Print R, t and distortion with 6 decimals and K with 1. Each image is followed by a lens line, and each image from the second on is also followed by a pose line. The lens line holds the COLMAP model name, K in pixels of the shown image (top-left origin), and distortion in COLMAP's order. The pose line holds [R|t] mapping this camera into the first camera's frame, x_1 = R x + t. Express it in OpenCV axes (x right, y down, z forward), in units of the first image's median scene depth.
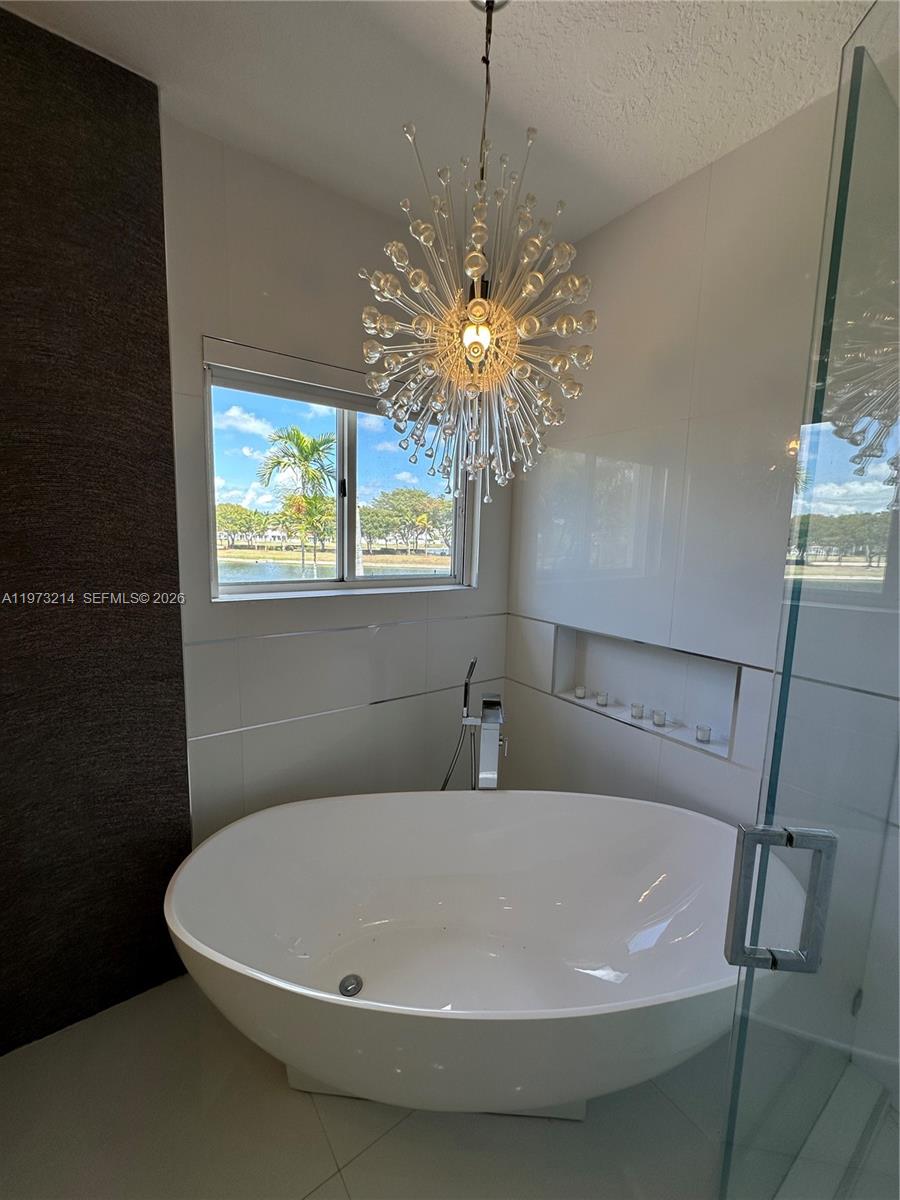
lens RADIAL K [[481.1, 0, 452.5], [0, 481.1, 602.6], [0, 0, 1]] dist [0.001331, -0.000958]
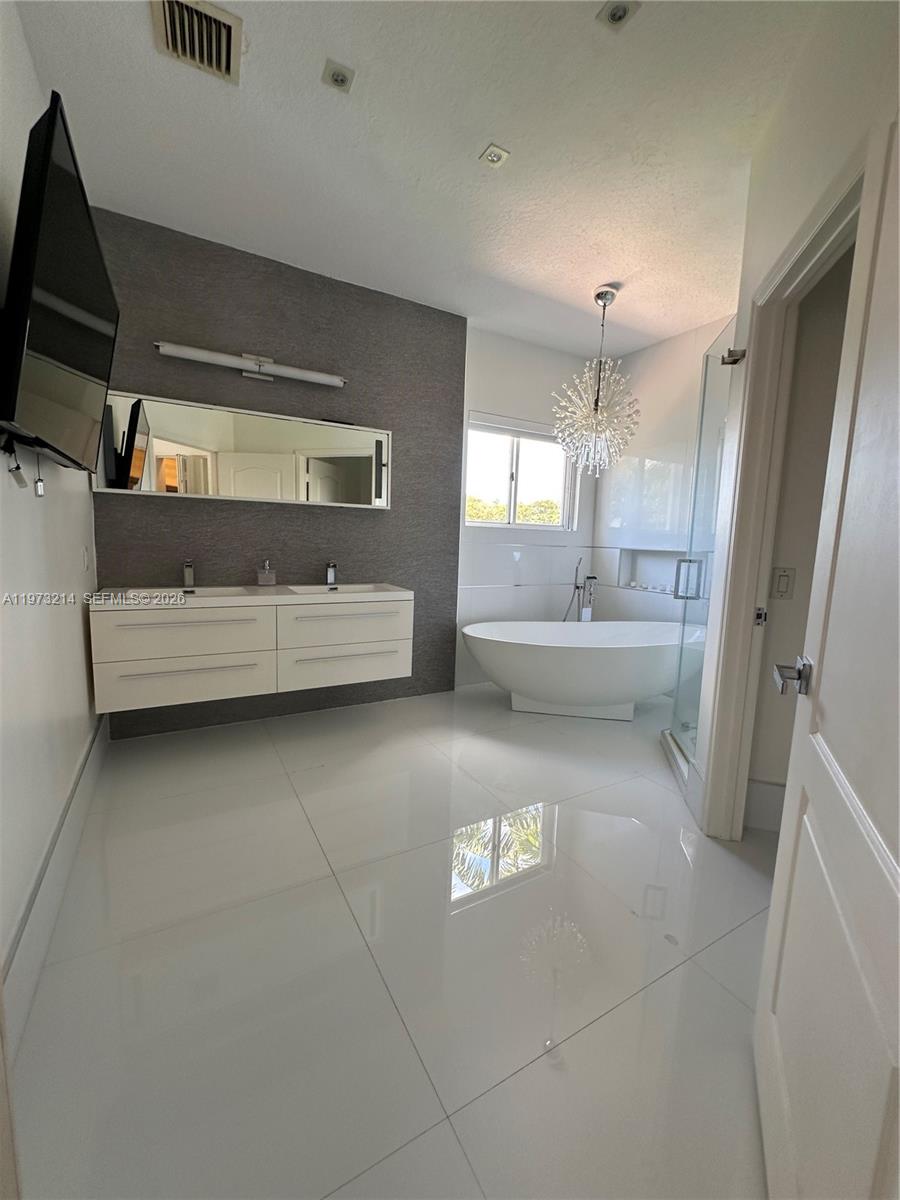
lens RADIAL K [[481.1, 0, 453.8], [0, 481.1, 600.2], [0, 0, 1]] dist [0.001331, -0.000958]
pose [[0.994297, 0.017873, -0.105135, -0.250576], [-0.019378, 0.999724, -0.013315, 0.306507], [0.104868, 0.015276, 0.994369, -1.008056]]
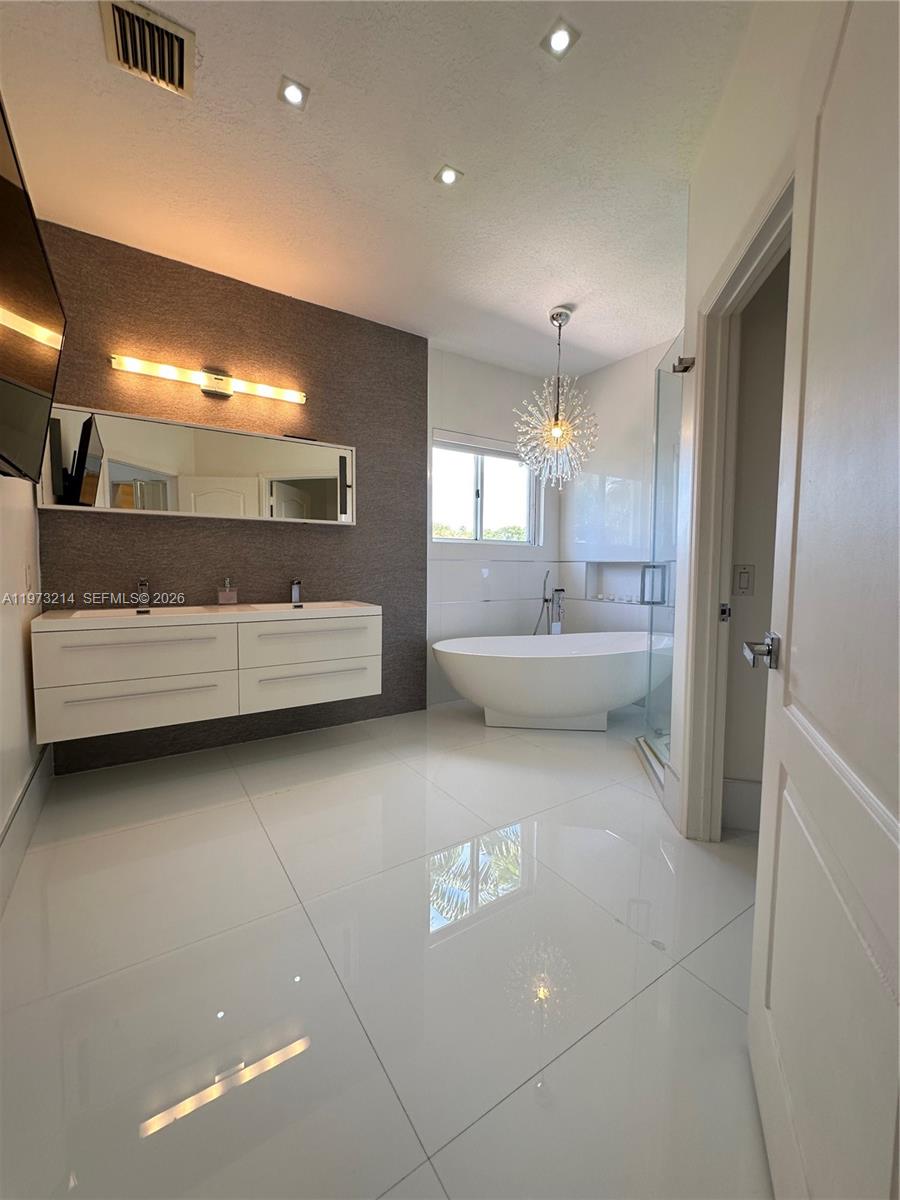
lens RADIAL K [[481.1, 0, 452.7], [0, 481.1, 601.2], [0, 0, 1]] dist [0.001331, -0.000958]
pose [[0.998772, -0.017580, -0.046330, -0.247058], [0.014314, 0.997451, -0.069901, 0.351752], [0.047440, 0.069152, 0.996477, -0.986098]]
